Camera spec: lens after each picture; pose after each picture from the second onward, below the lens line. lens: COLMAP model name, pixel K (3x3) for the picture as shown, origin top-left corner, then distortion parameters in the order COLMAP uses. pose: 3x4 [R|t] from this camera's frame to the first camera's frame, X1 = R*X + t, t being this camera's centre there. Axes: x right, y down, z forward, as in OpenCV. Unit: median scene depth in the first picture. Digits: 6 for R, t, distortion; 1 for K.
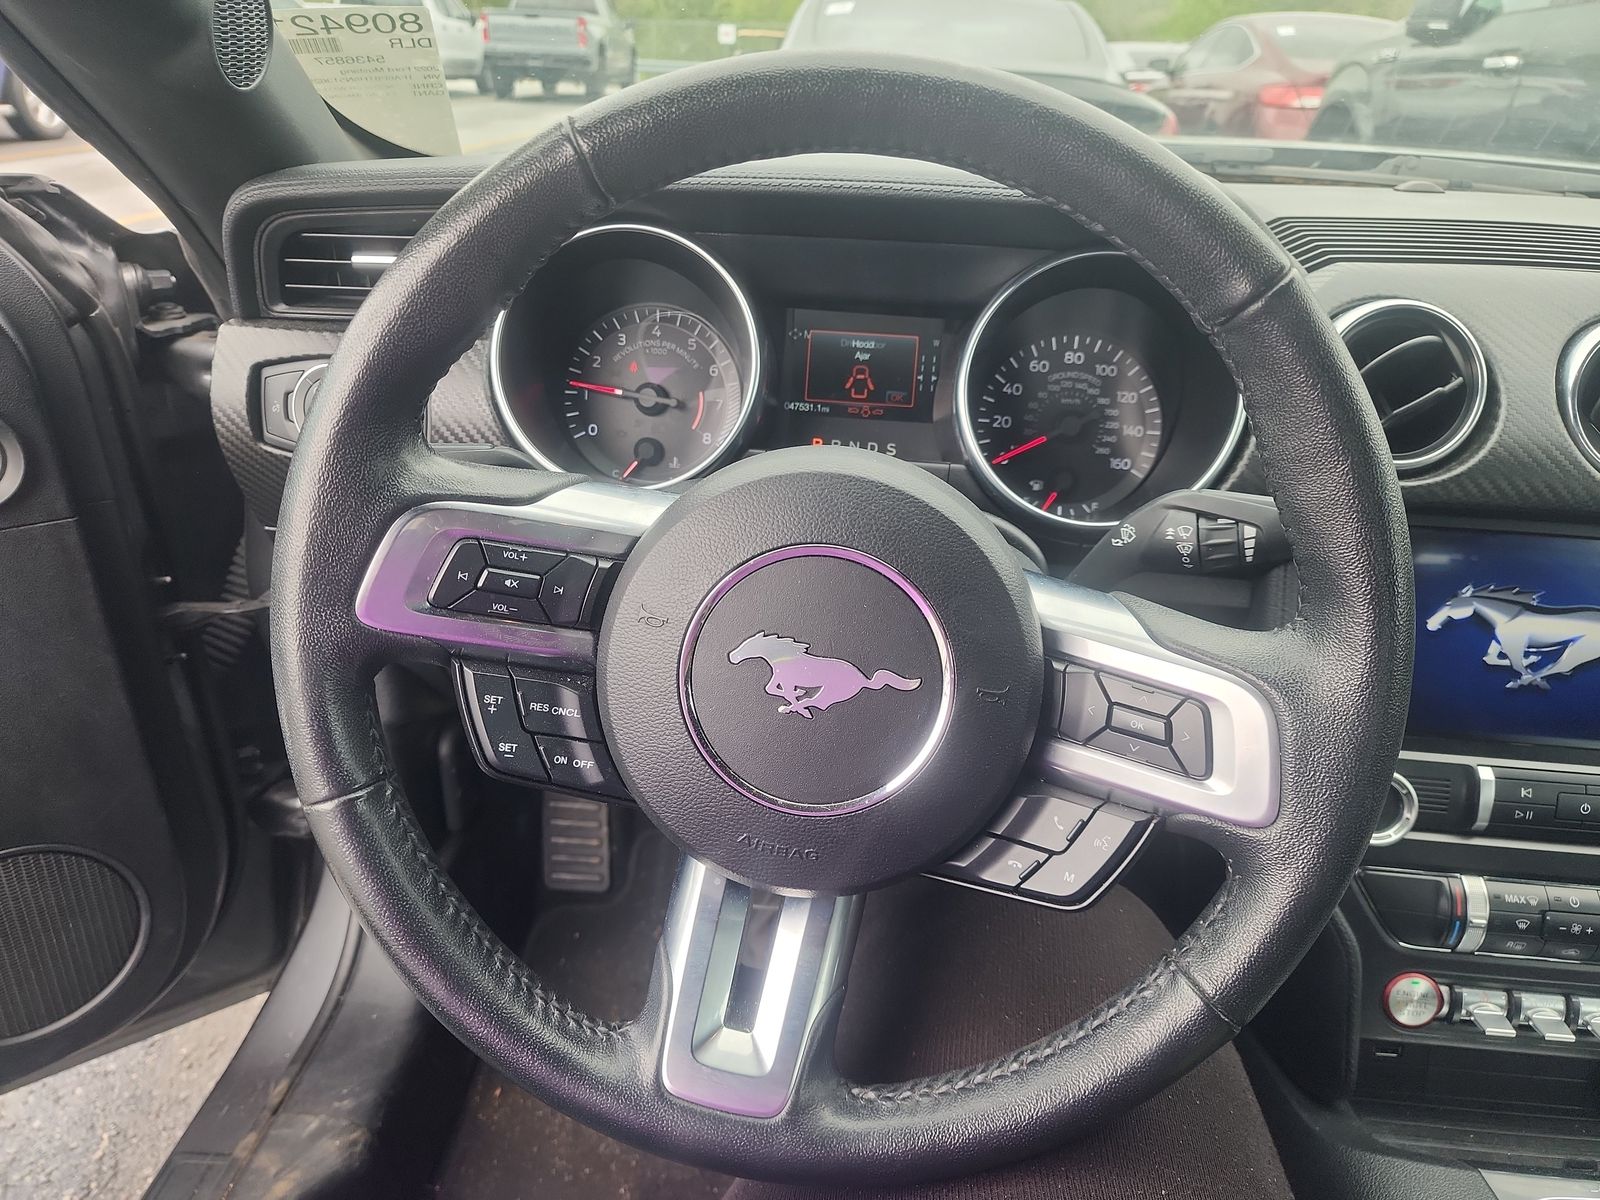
lens RADIAL K [[1034.3, 0, 816.5], [0, 1034.3, 636.8], [0, 0, 1]] dist [0.006576, -0.018471]
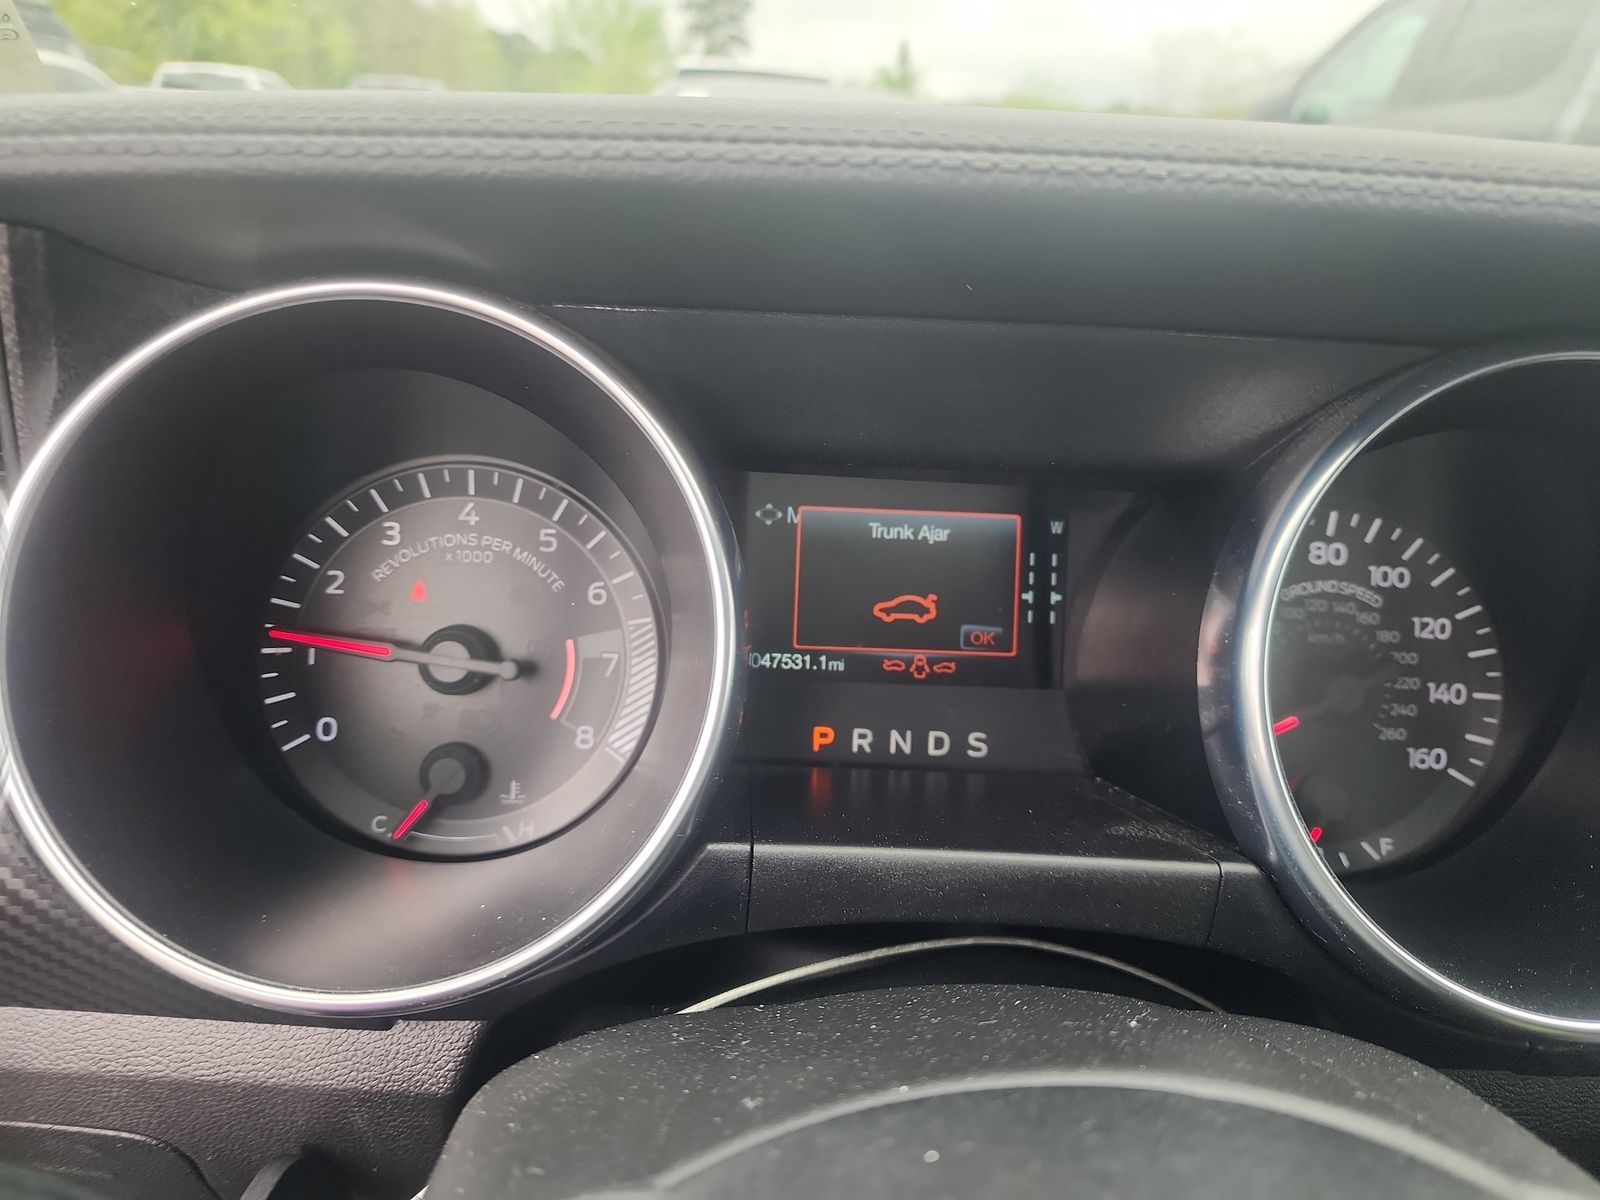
lens RADIAL K [[1034.3, 0, 804.2], [0, 1034.3, 597.5], [0, 0, 1]] dist [0.006576, -0.018471]
pose [[0.991269, -0.027782, 0.128892, -0.076853], [0.042933, 0.992286, -0.116300, -0.225331], [-0.124667, 0.120818, 0.984815, 0.604634]]
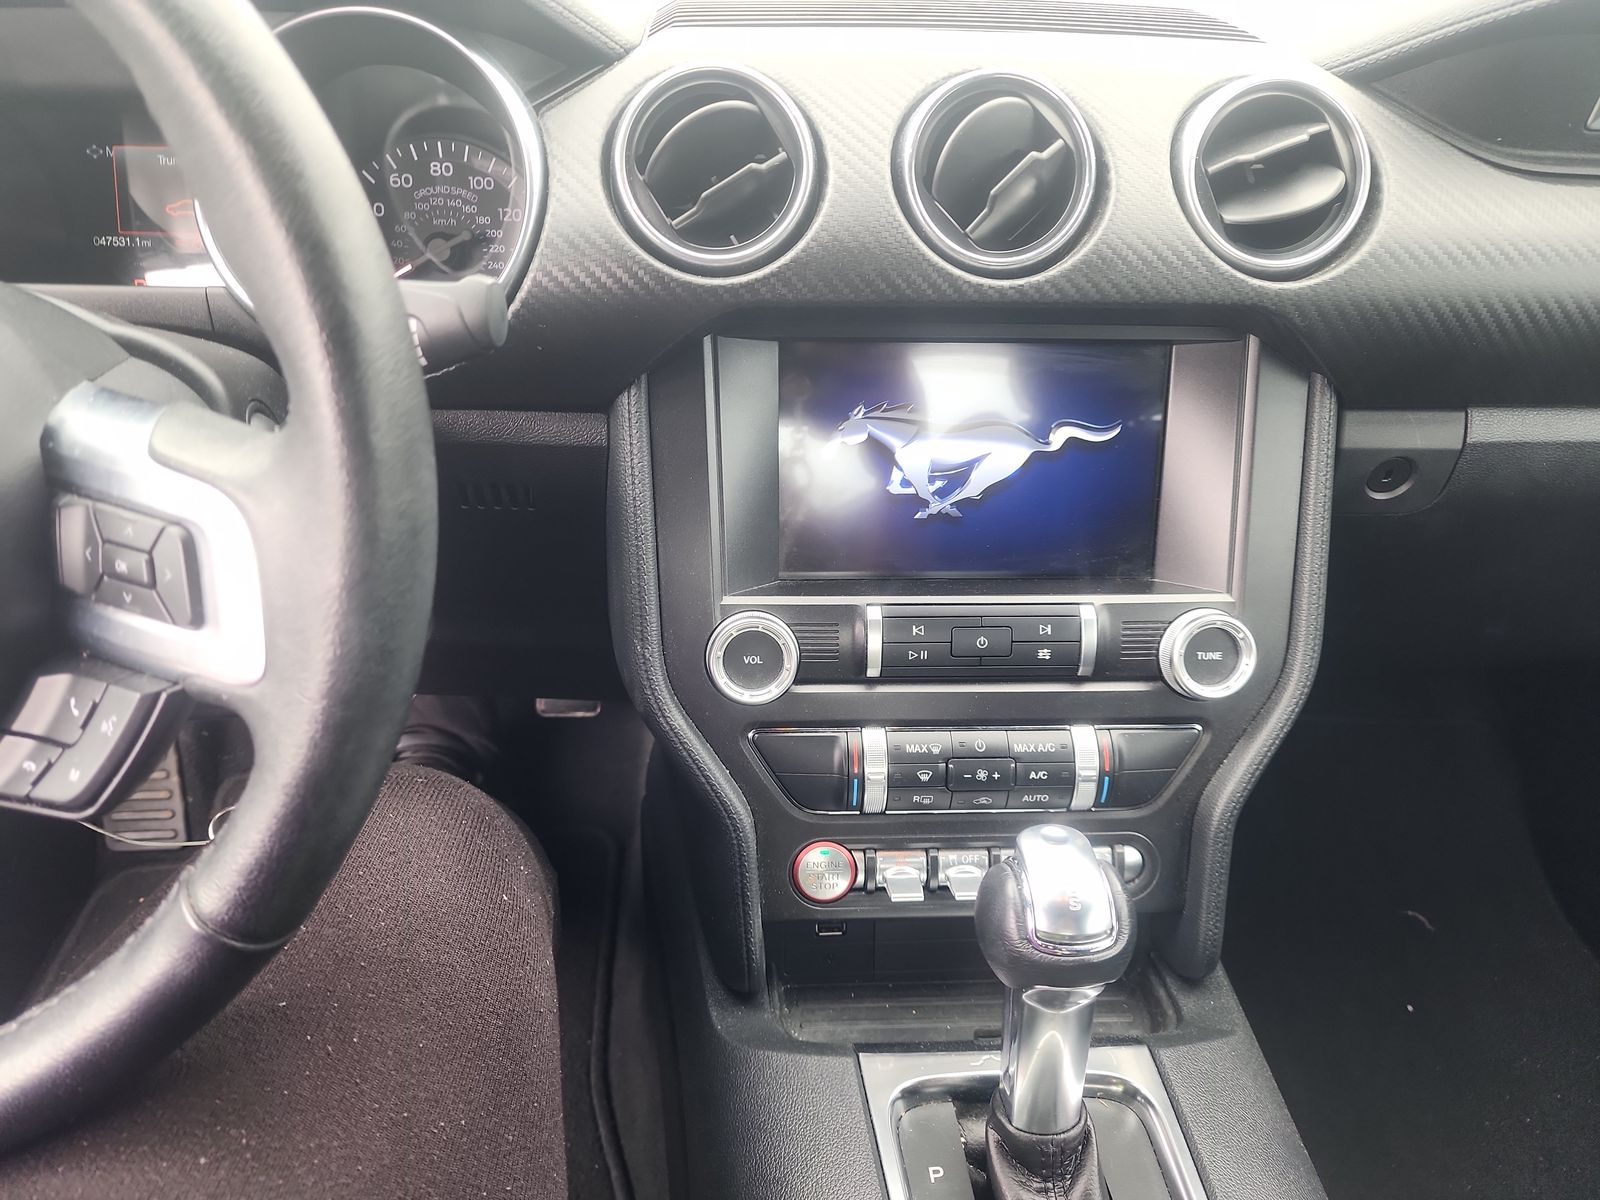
lens RADIAL K [[1034.3, 0, 811.1], [0, 1034.3, 608.2], [0, 0, 1]] dist [0.006576, -0.018471]
pose [[0.986389, -0.081613, 0.142744, 0.444870], [0.074677, 0.995782, 0.053302, 0.072607], [-0.146492, -0.041917, 0.988323, 0.118937]]
